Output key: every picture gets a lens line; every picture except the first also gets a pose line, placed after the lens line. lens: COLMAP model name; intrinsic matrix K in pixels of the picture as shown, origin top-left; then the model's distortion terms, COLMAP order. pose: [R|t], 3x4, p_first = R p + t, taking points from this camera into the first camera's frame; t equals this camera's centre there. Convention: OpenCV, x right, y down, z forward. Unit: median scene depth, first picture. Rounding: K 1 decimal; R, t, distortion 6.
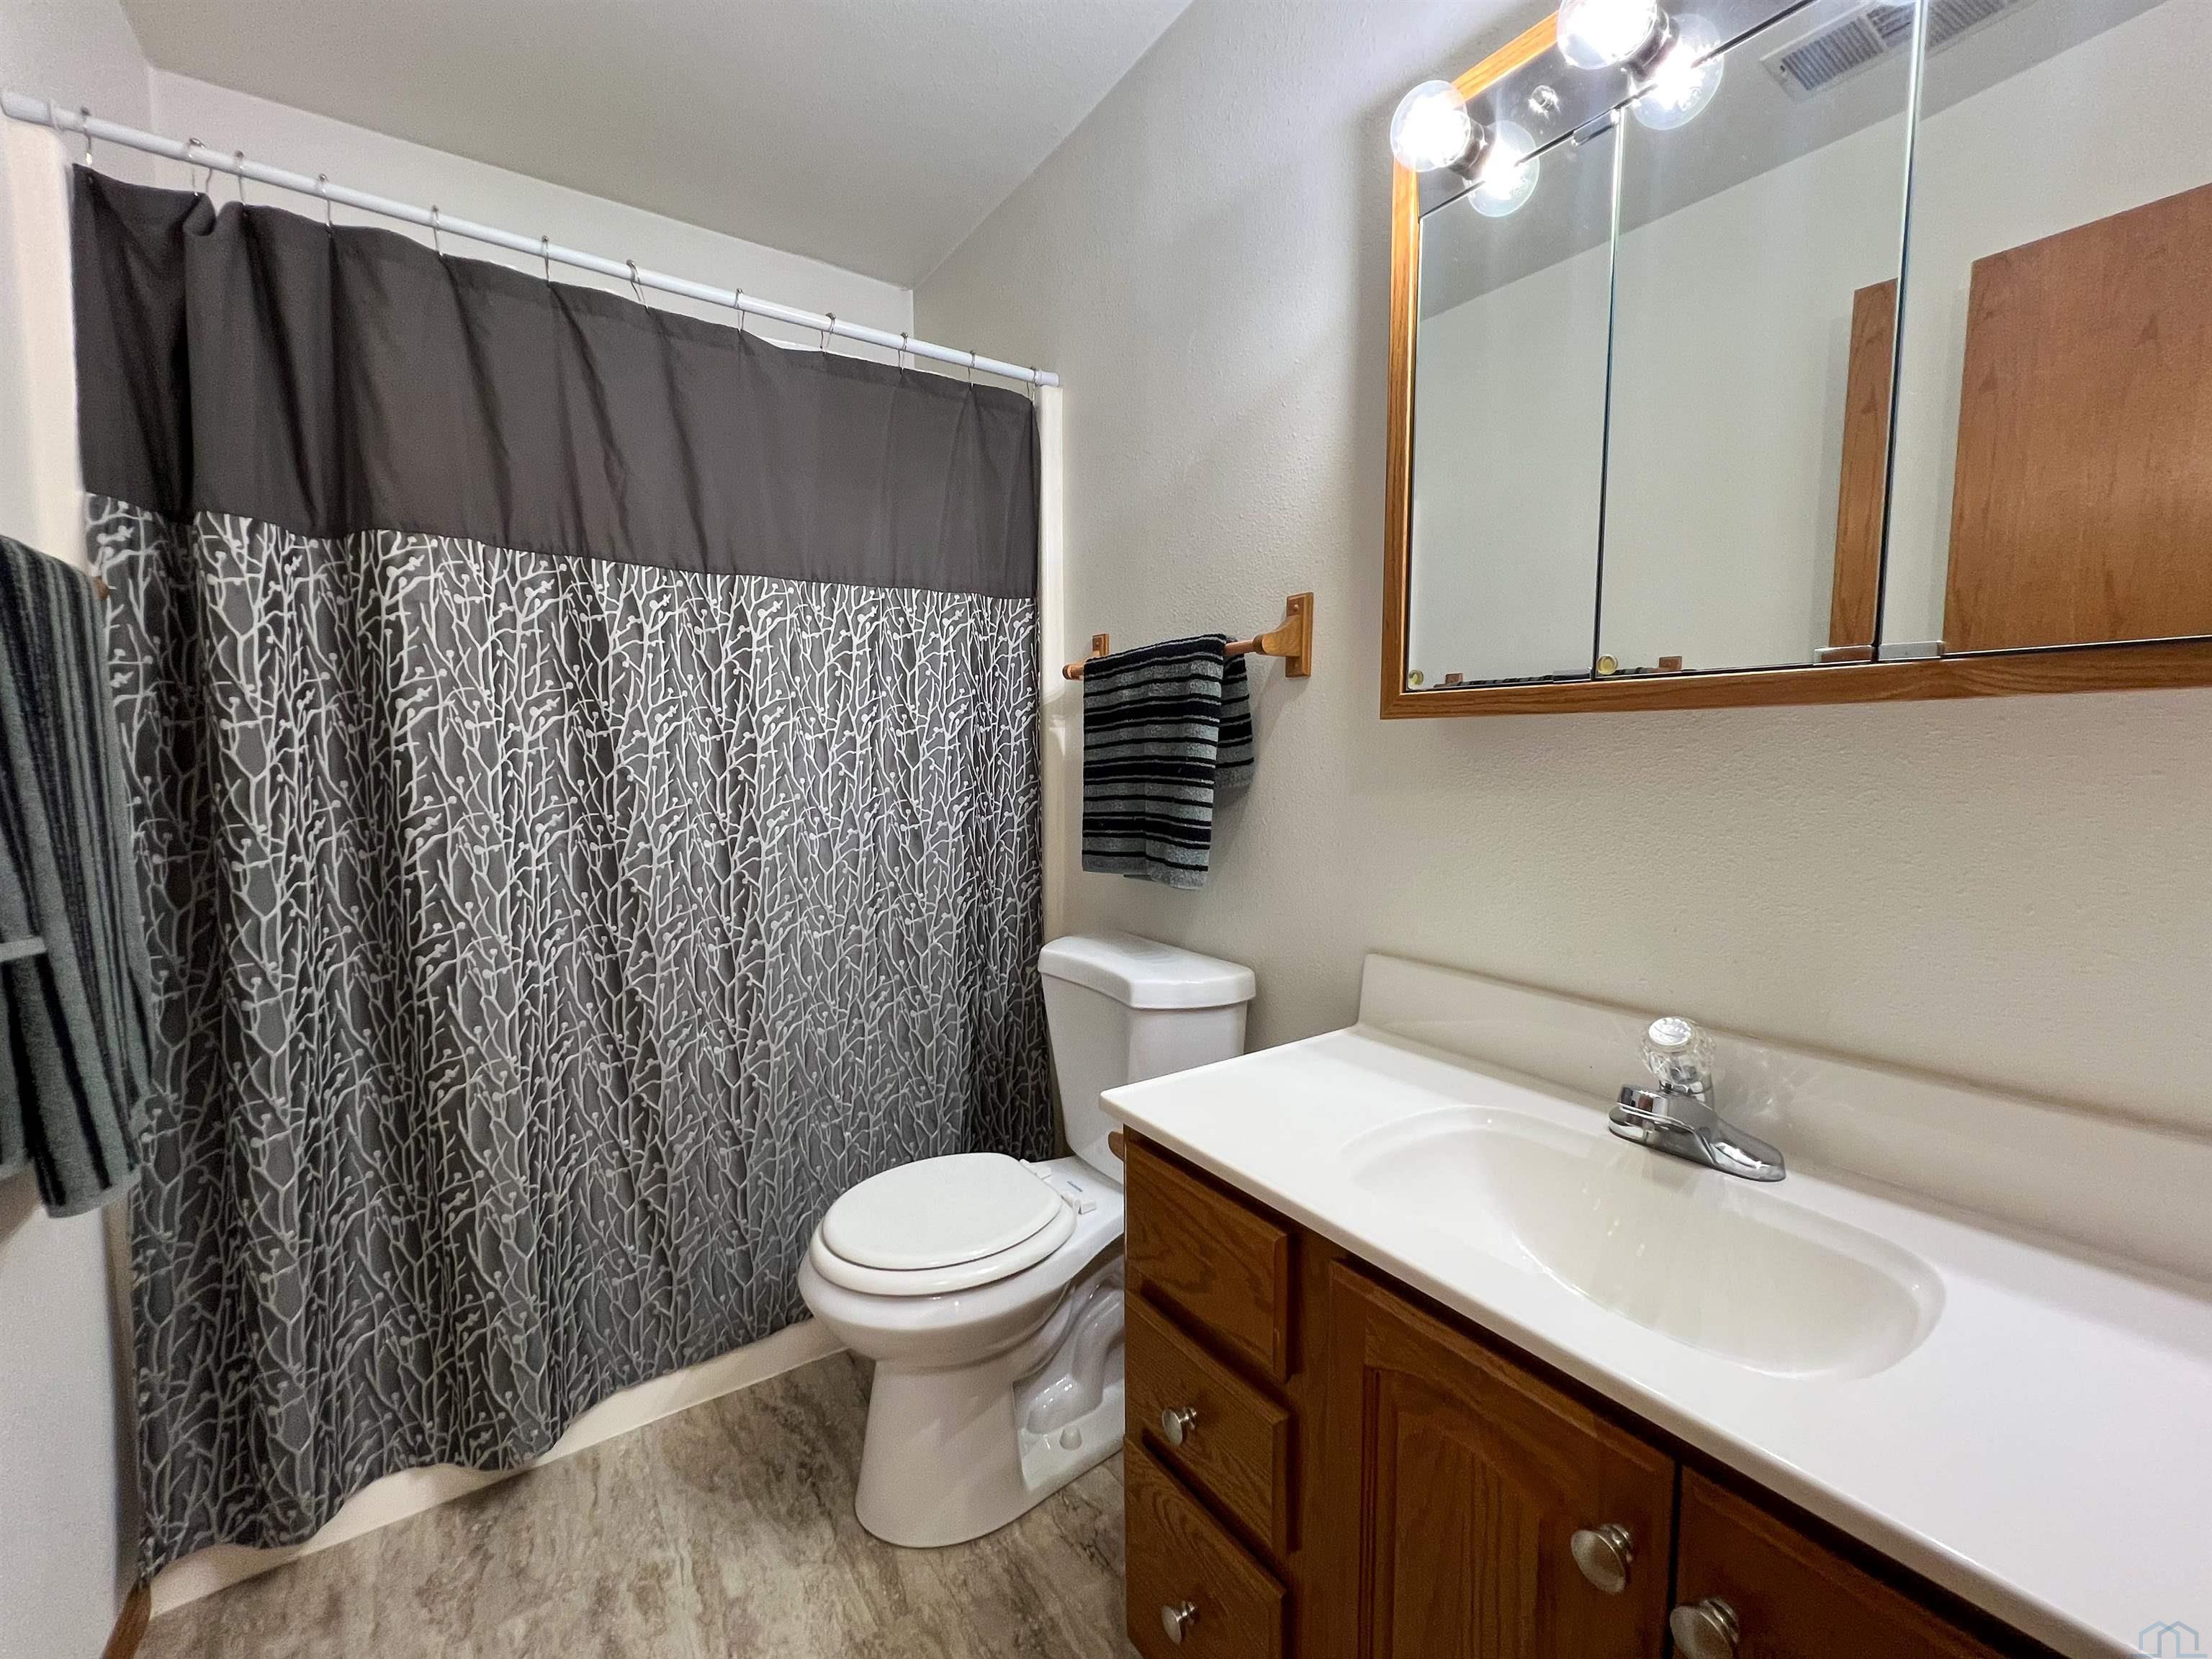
lens RADIAL K [[901.9, 0, 1108.9], [0, 901.9, 827.2], [0, 0, 1]] dist [-0.000675, -0.000451]
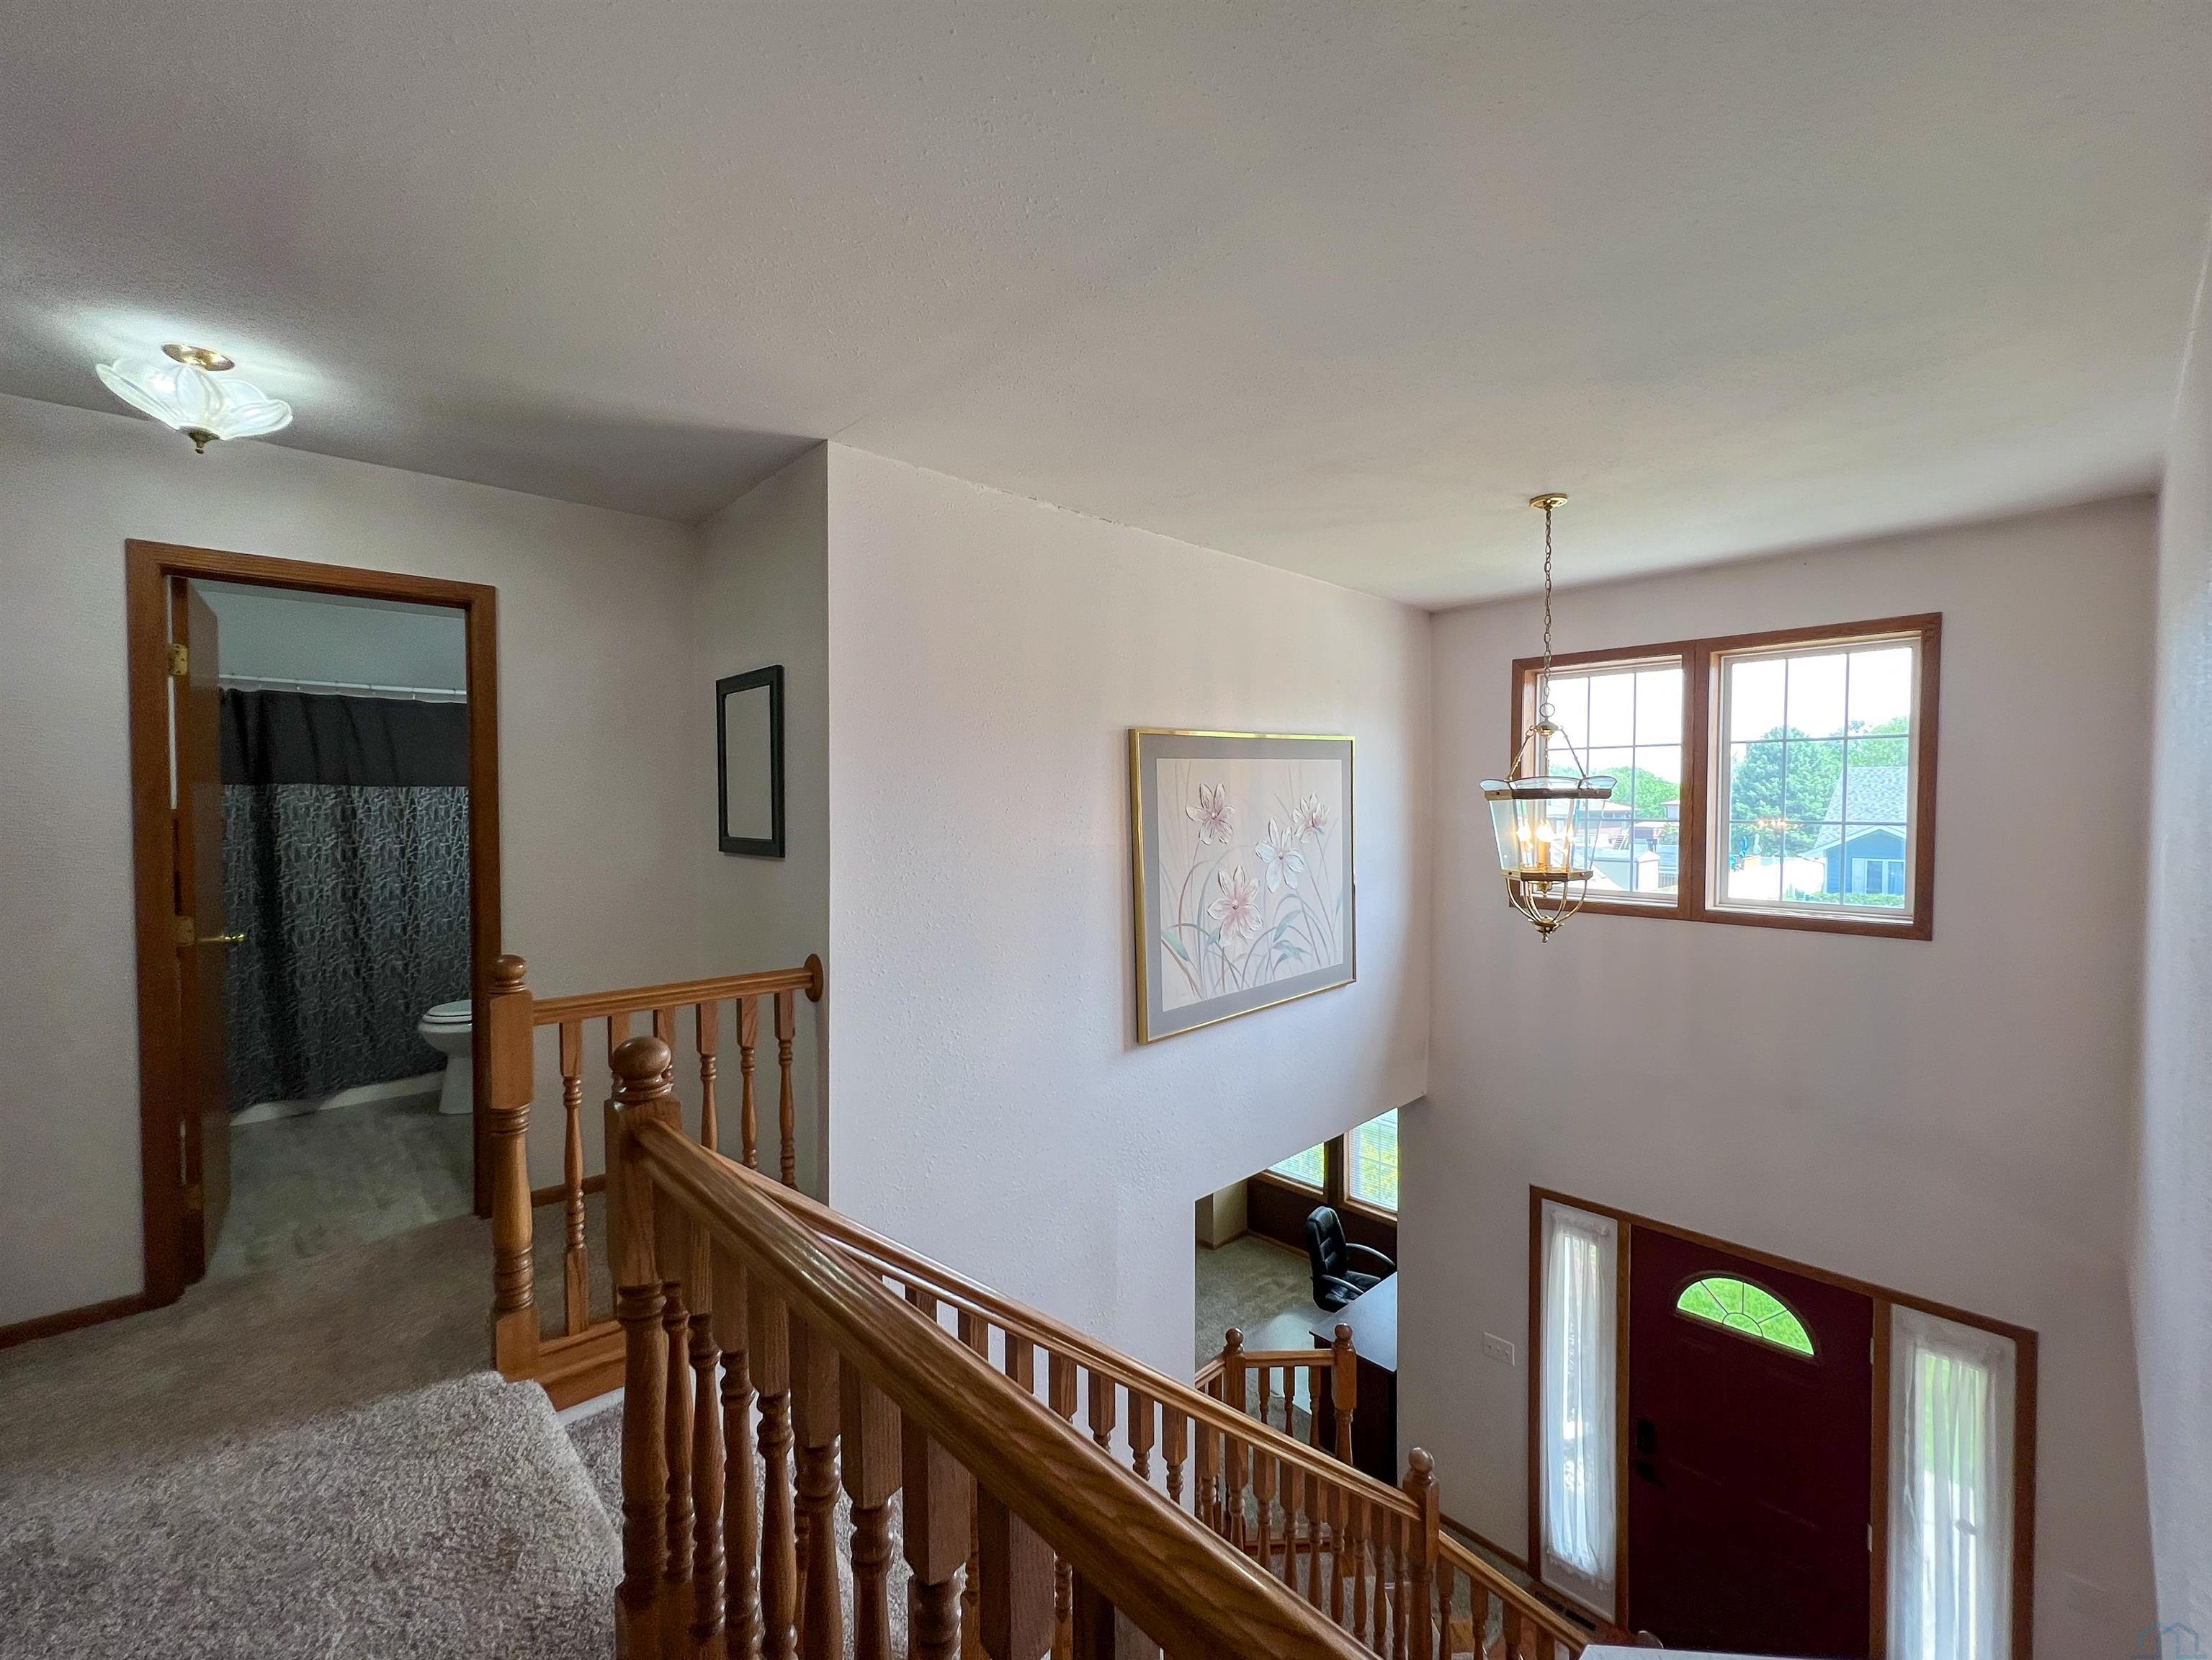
lens RADIAL K [[902.0, 0, 1102.1], [0, 902.0, 830.7], [0, 0, 1]] dist [-0.000675, -0.000451]
pose [[0.988709, -0.006373, 0.149714, 1.330380], [0.015852, 0.997938, -0.062200, 0.061776], [-0.149009, 0.063871, 0.986771, -2.132597]]
